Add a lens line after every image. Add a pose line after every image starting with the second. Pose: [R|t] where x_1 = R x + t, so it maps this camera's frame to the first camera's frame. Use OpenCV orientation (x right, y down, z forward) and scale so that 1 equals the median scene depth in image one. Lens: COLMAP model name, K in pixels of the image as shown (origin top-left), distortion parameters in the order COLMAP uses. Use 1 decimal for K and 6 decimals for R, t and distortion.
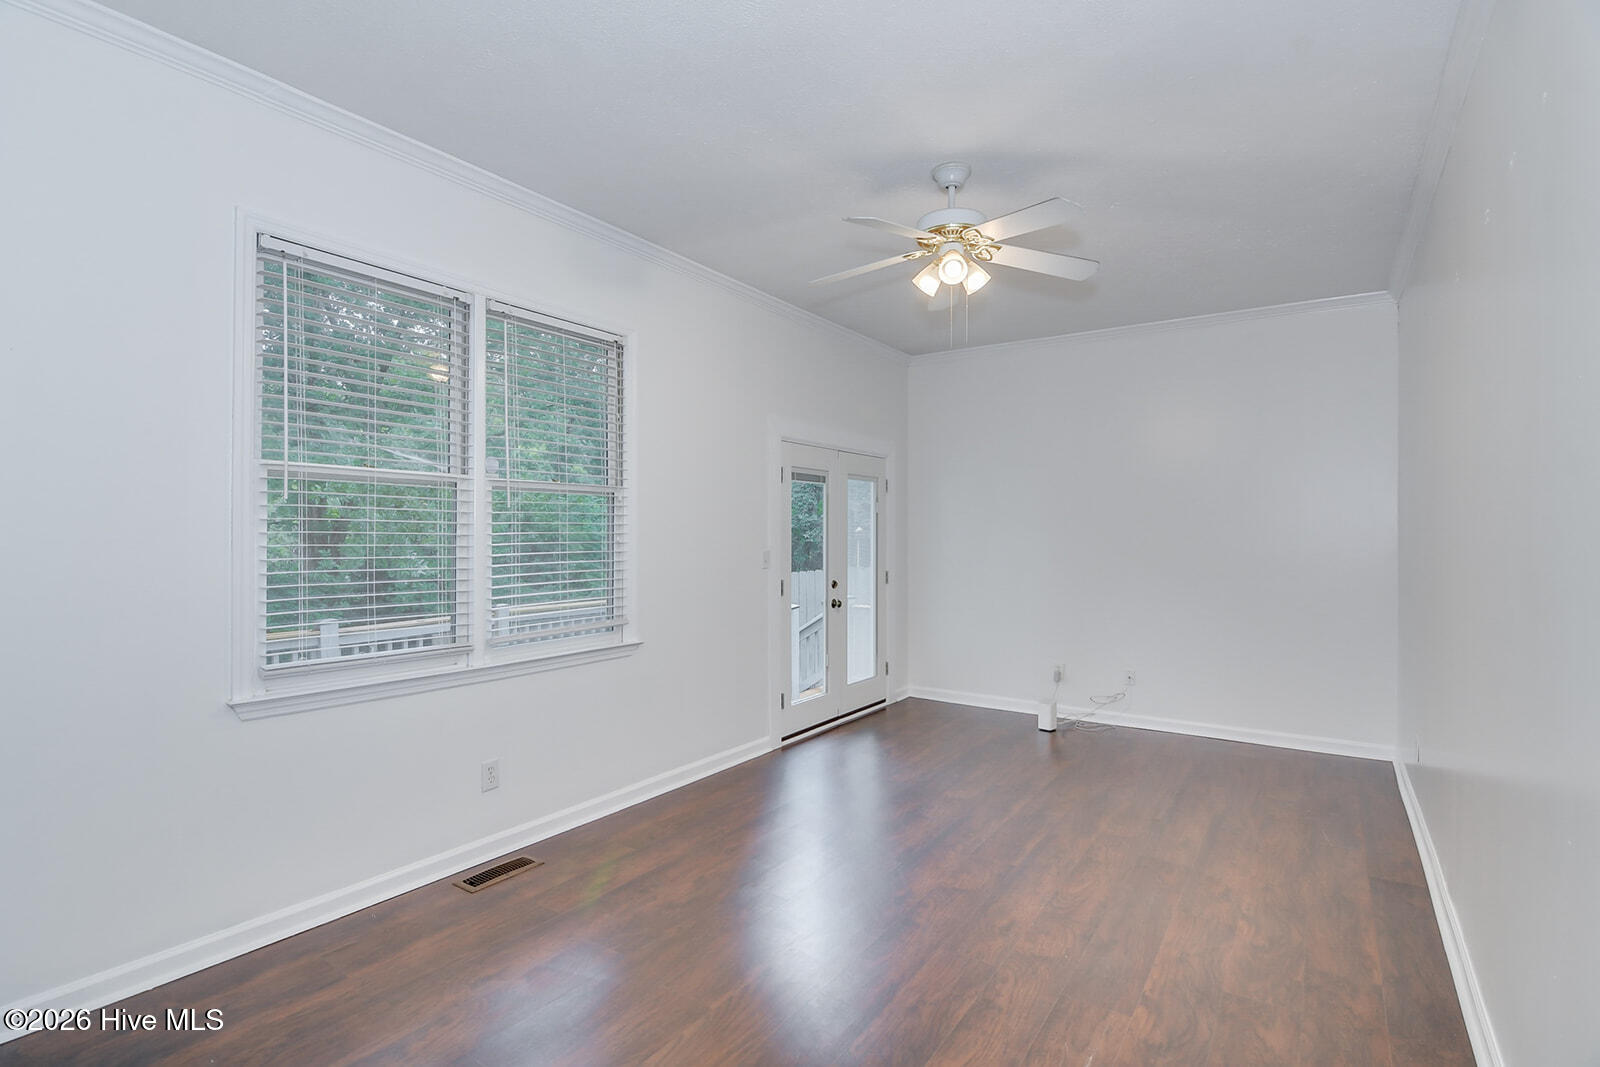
lens RADIAL K [[783.2, 0, 796.6], [0, 783.2, 536.4], [0, 0, 1]] dist [-0.011285, -0.000769]
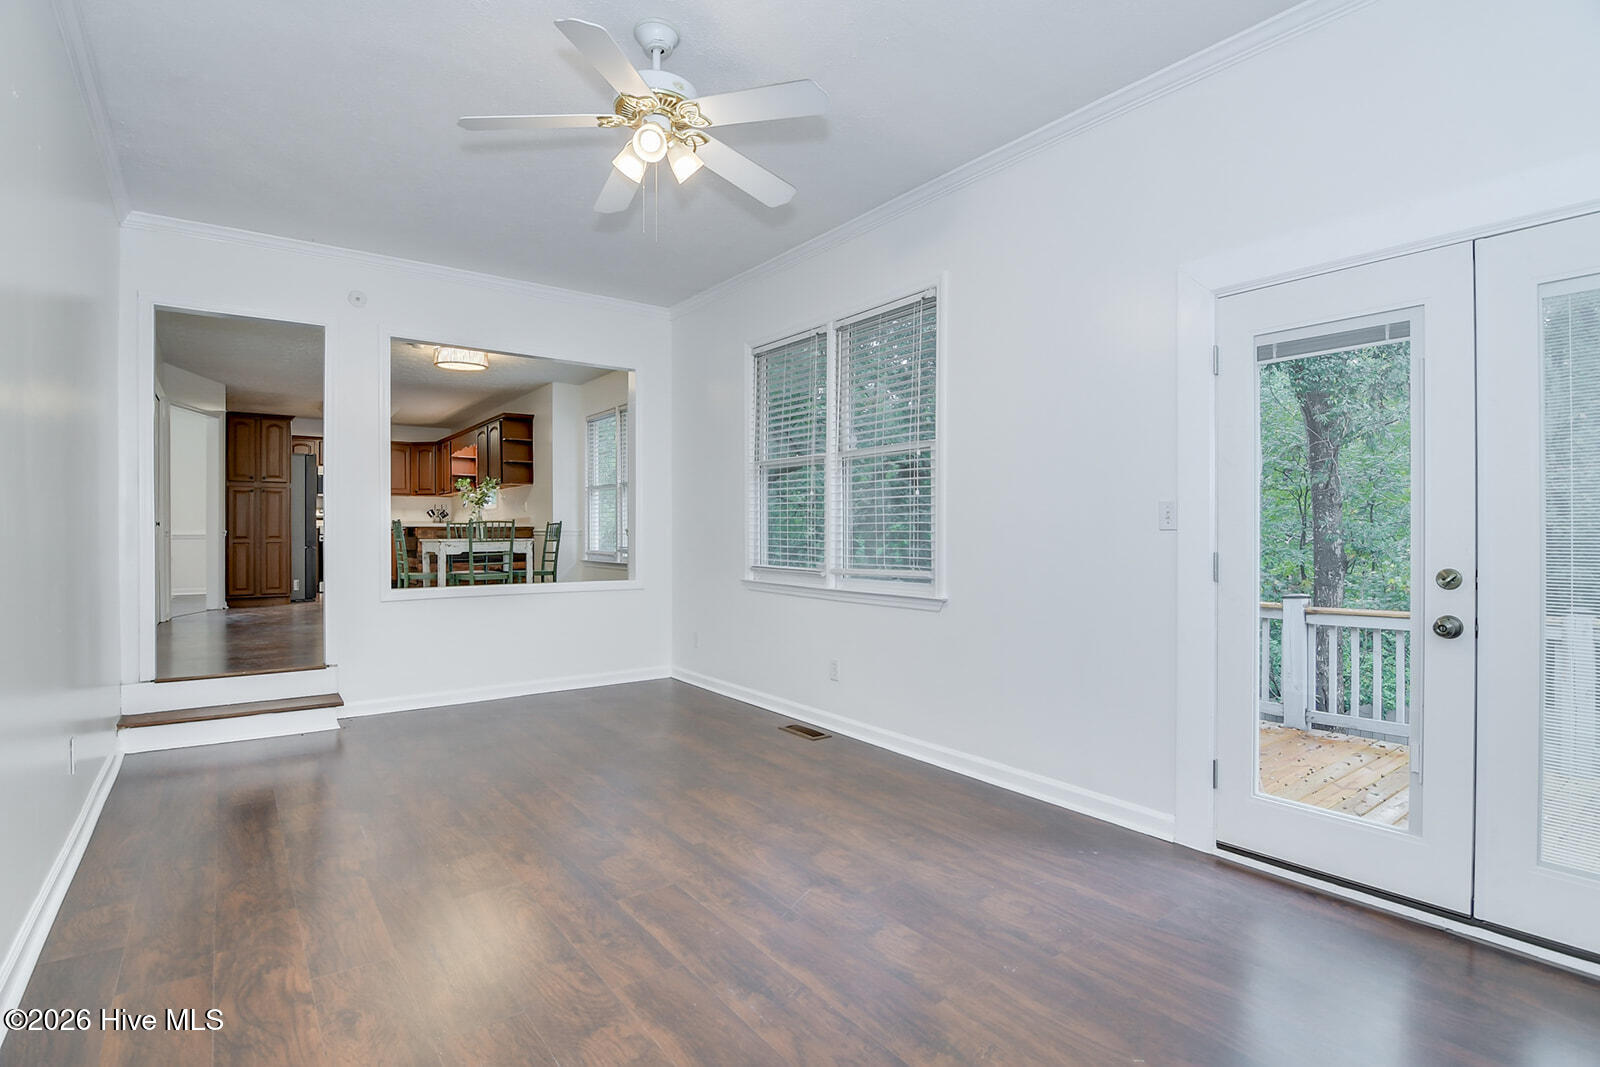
lens RADIAL K [[783.2, 0, 796.6], [0, 783.2, 536.4], [0, 0, 1]] dist [-0.011285, -0.000769]
pose [[-0.338701, 0.002614, -0.940890, 0.857555], [-0.006248, 0.999968, 0.005027, 0.062509], [0.940873, 0.007581, -0.338674, 1.308704]]
